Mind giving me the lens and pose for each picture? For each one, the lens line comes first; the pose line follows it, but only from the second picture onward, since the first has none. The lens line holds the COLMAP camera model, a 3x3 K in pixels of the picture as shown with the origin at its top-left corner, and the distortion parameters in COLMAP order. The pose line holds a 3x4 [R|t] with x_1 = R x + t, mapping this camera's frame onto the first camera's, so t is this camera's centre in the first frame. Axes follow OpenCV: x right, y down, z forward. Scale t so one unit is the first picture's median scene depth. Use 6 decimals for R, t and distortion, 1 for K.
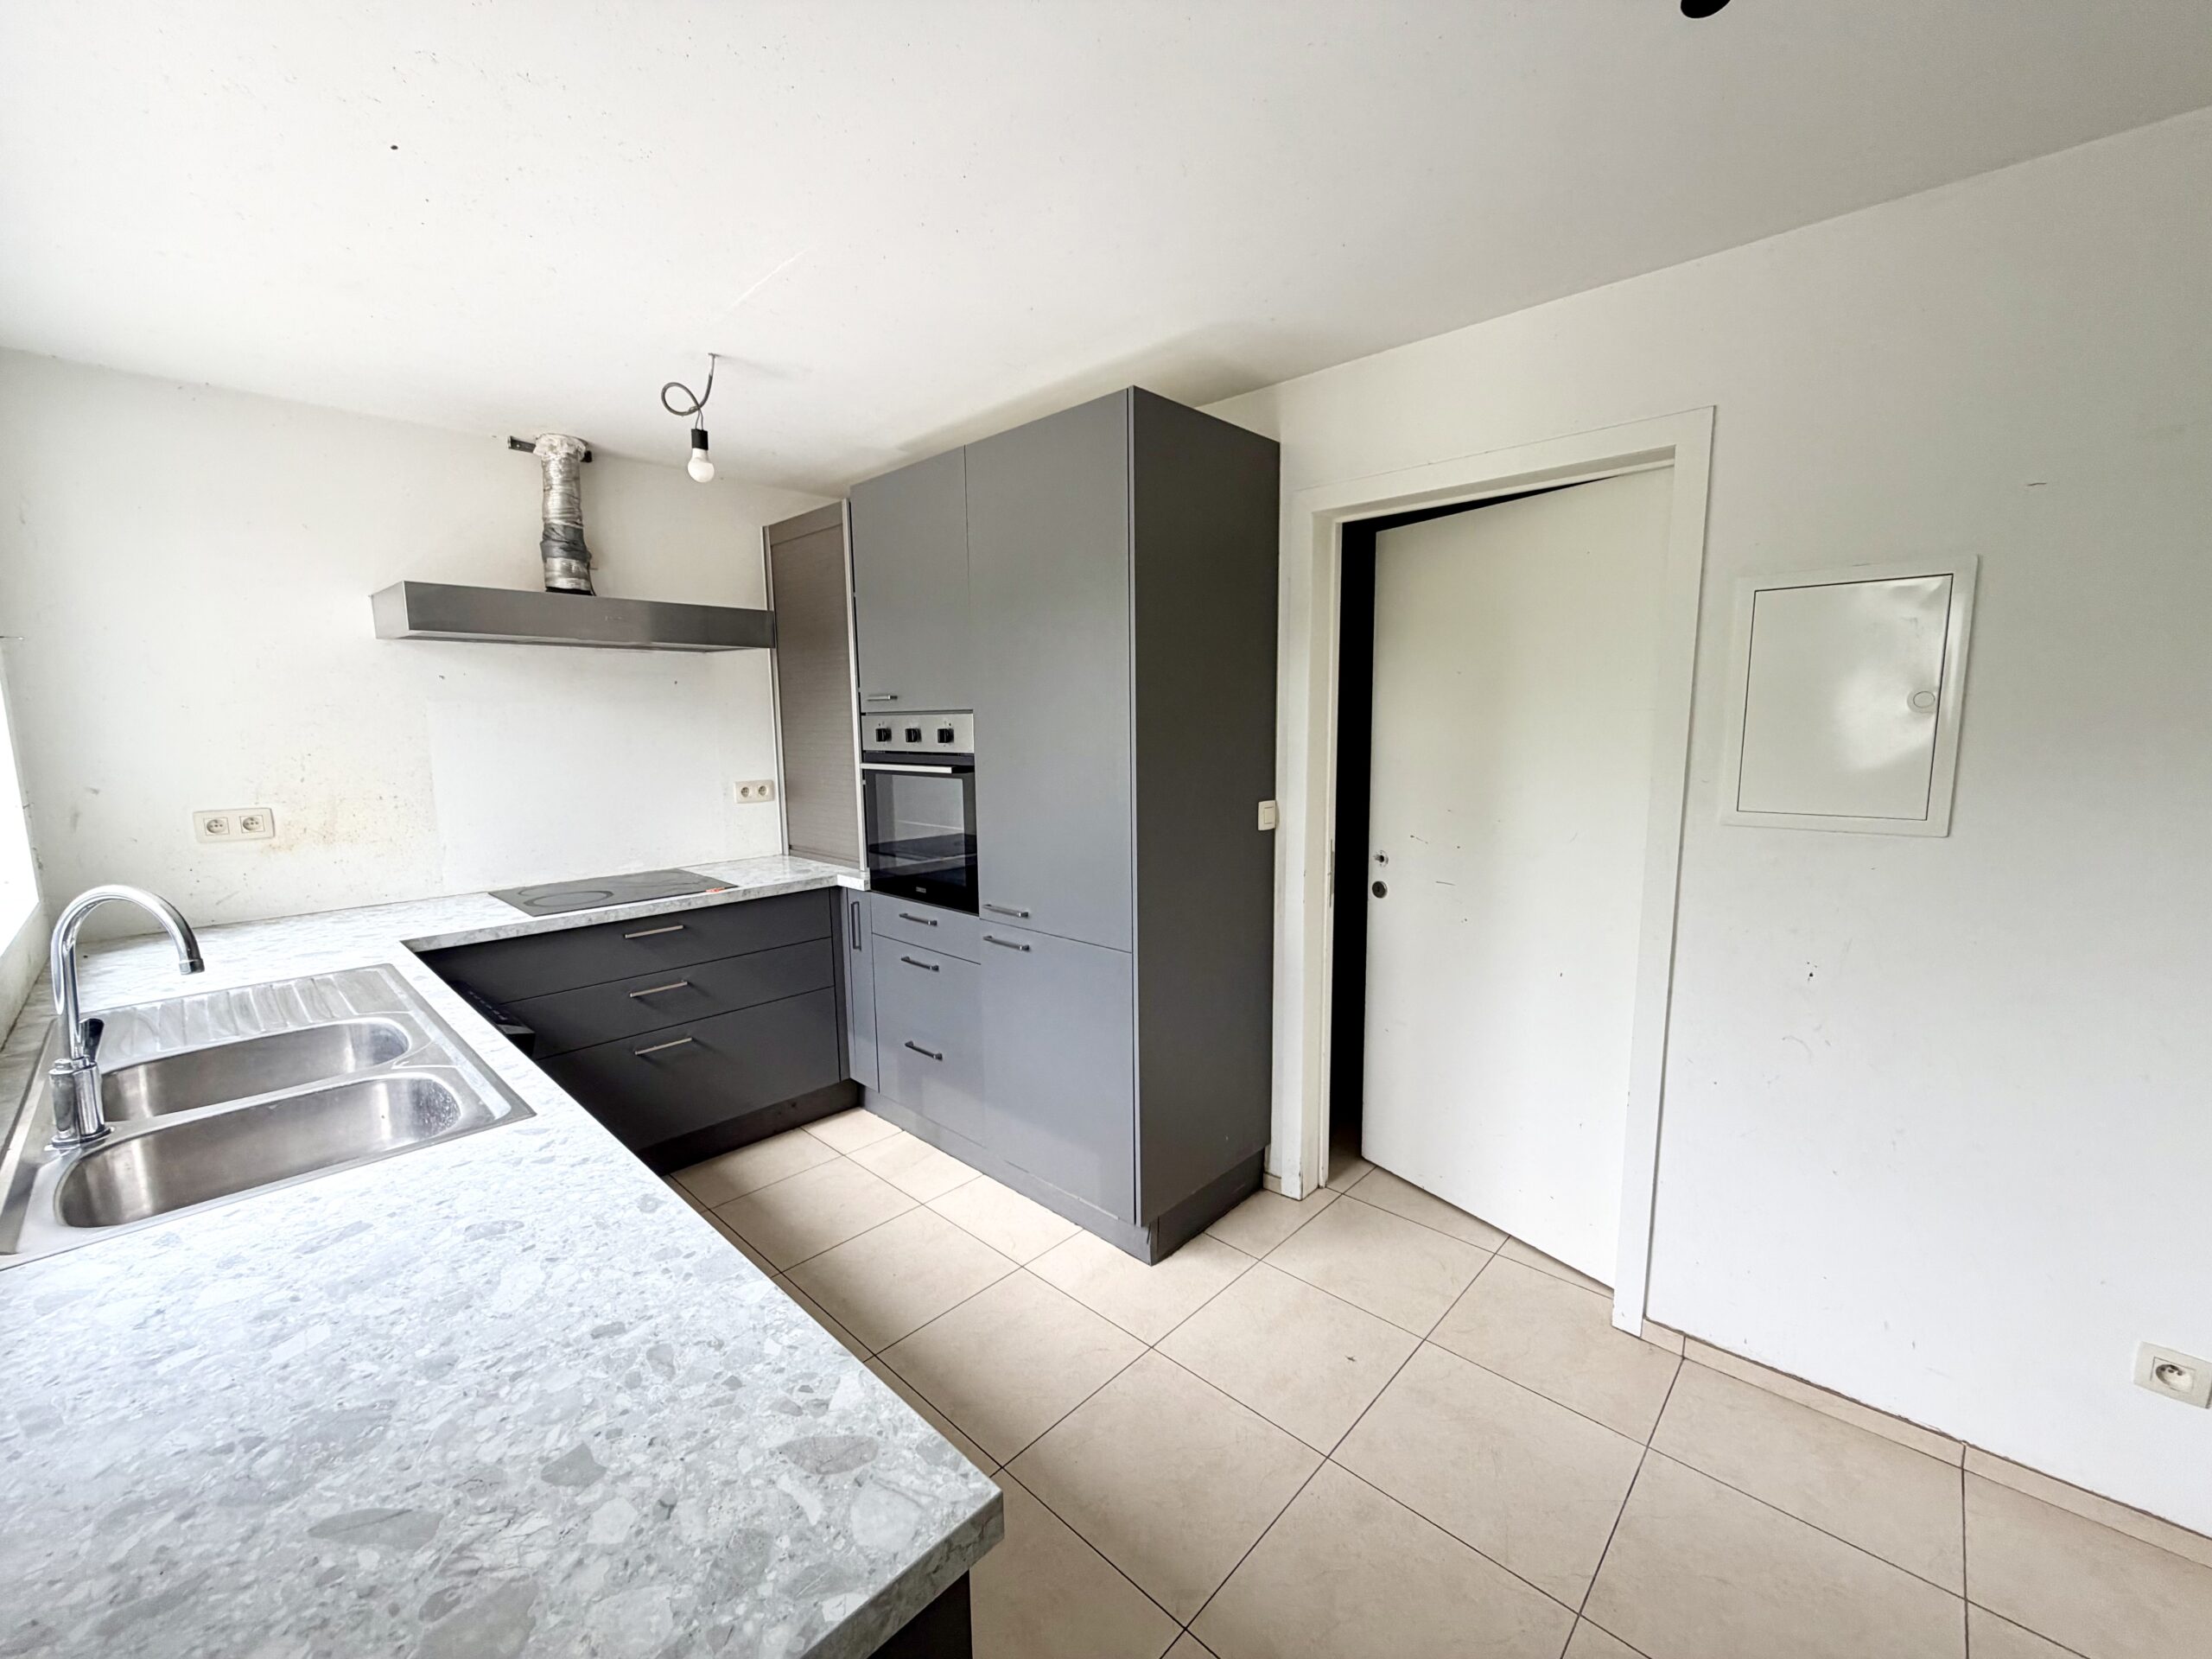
lens RADIAL K [[885.1, 0, 1106.0], [0, 885.1, 829.5], [0, 0, 1]] dist [-0.042520, -0.000017]
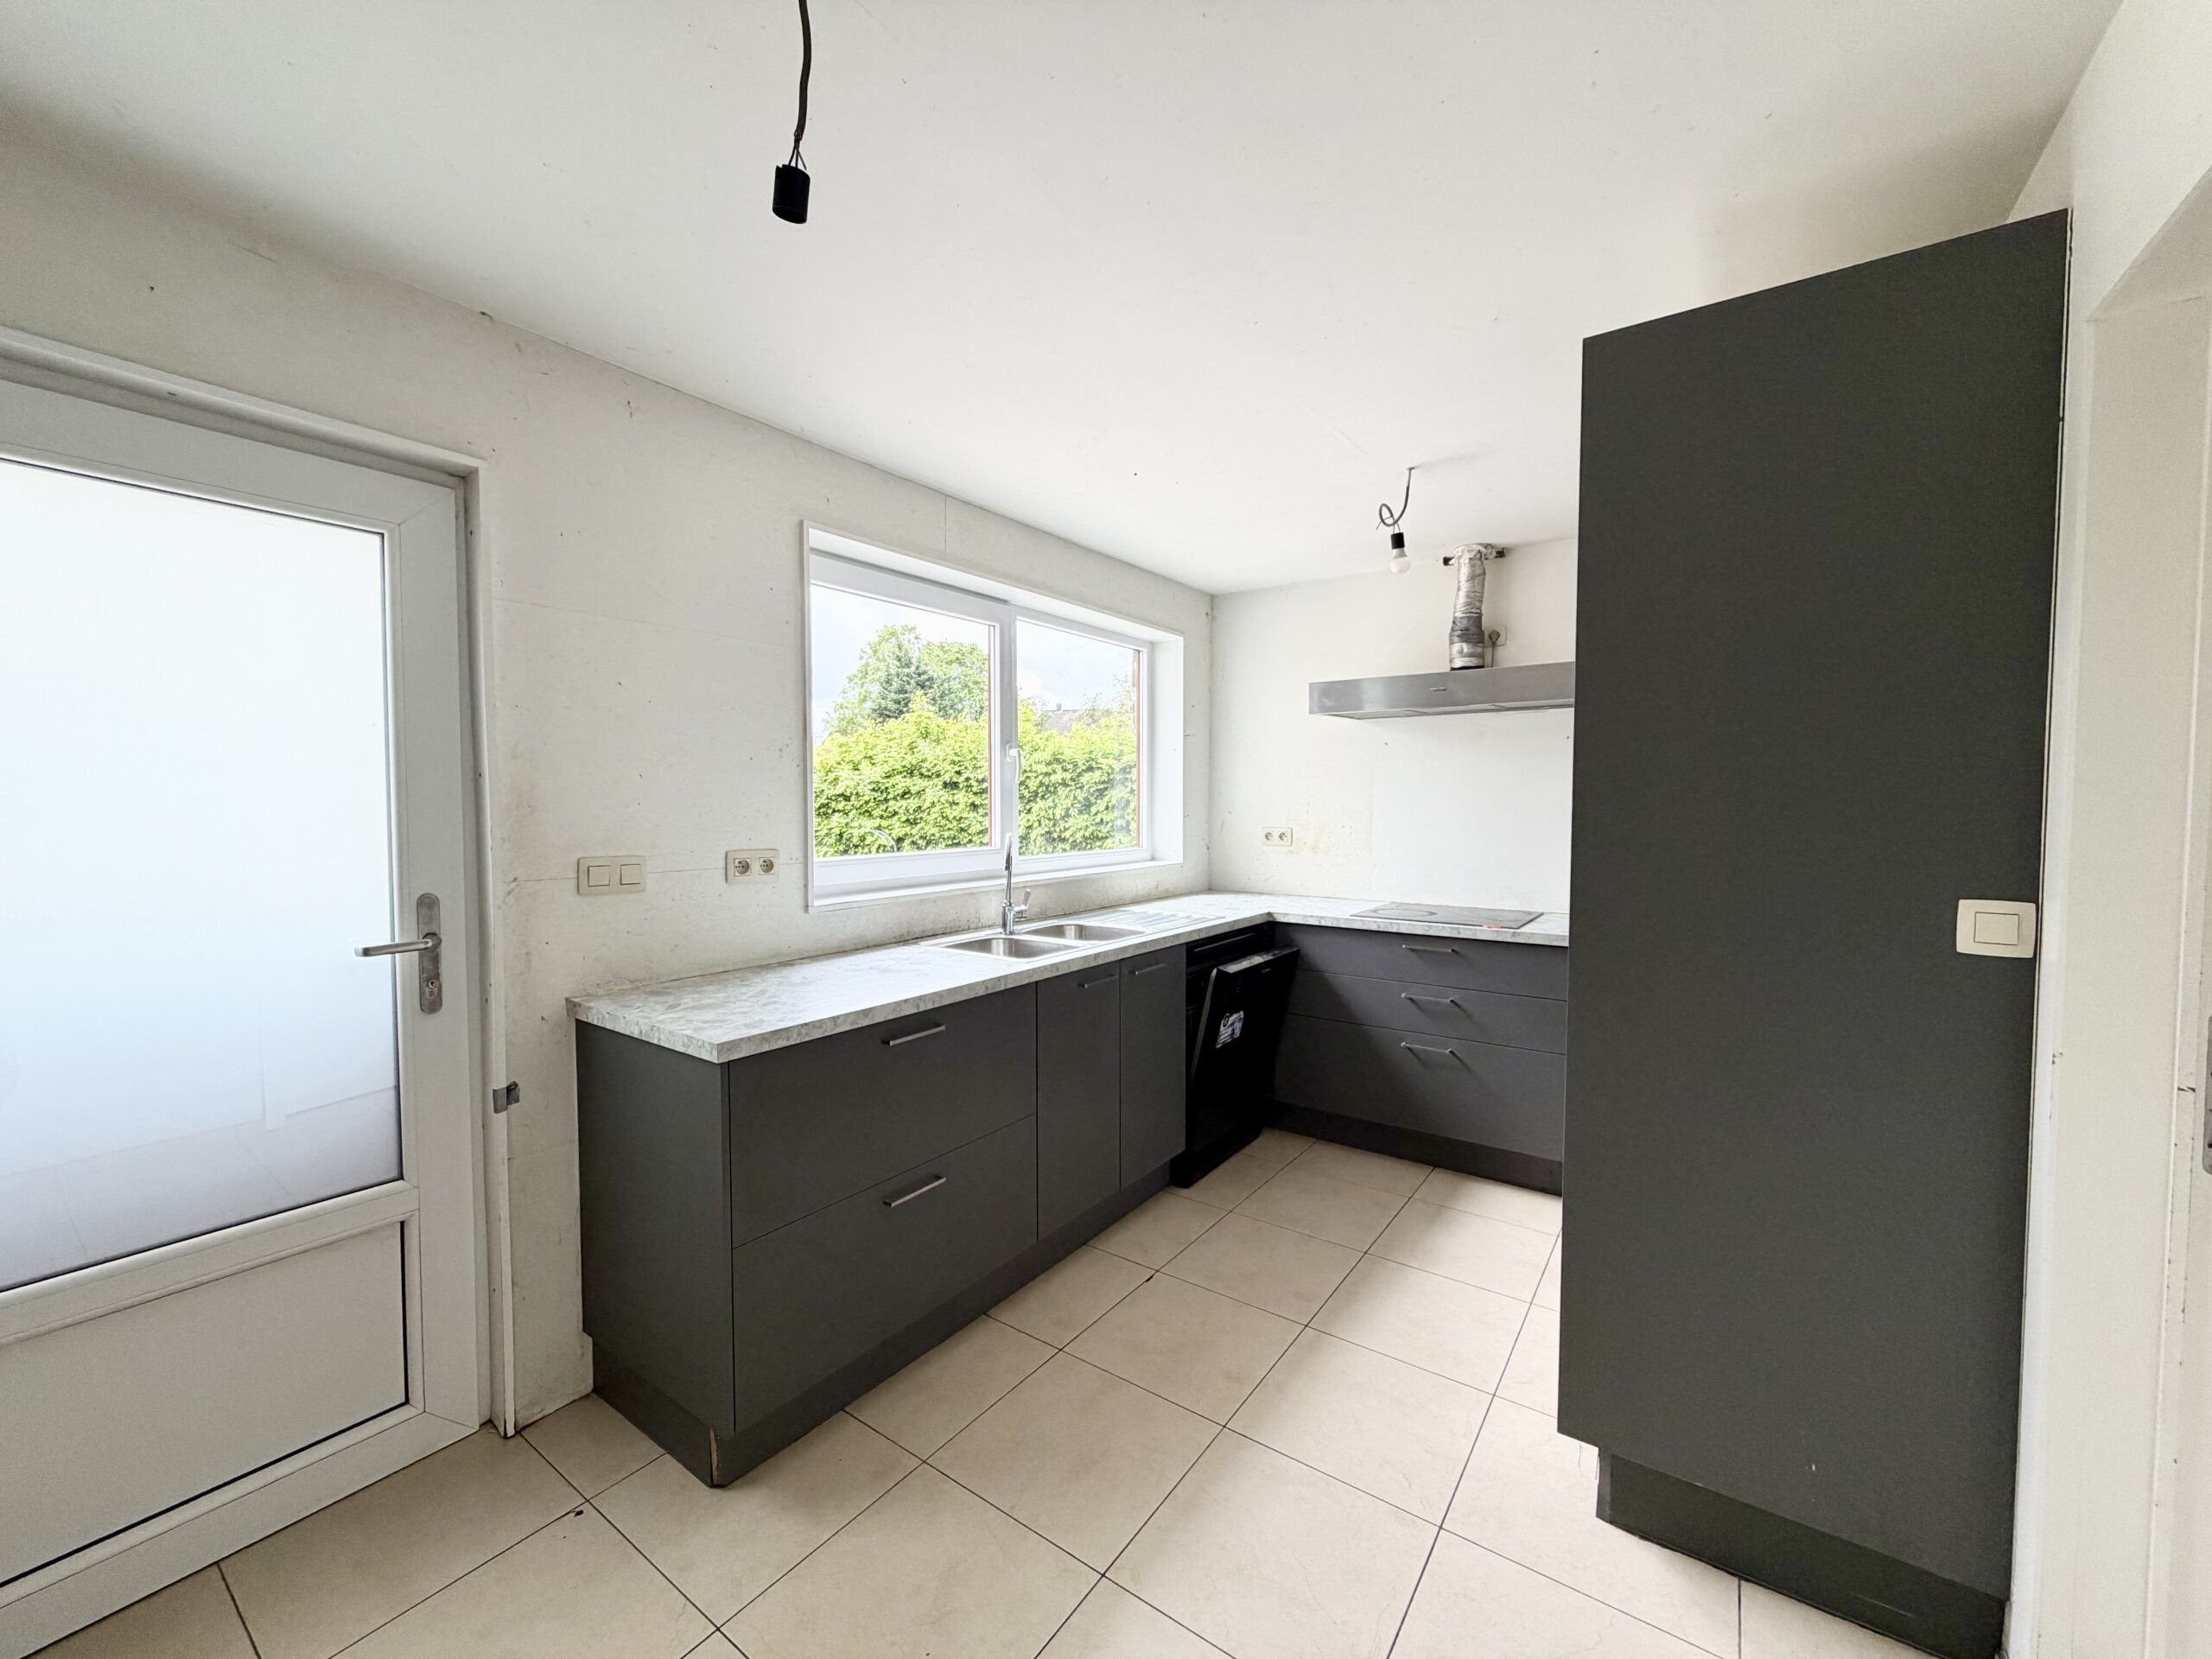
lens RADIAL K [[889.7, 0, 1110.4], [0, 889.7, 833.2], [0, 0, 1]] dist [-0.001093, -0.000039]
pose [[0.135406, 0.047864, -0.989633, 0.584497], [-0.127961, 0.991312, 0.030436, -0.019517], [0.982492, 0.122513, 0.140354, 0.370944]]
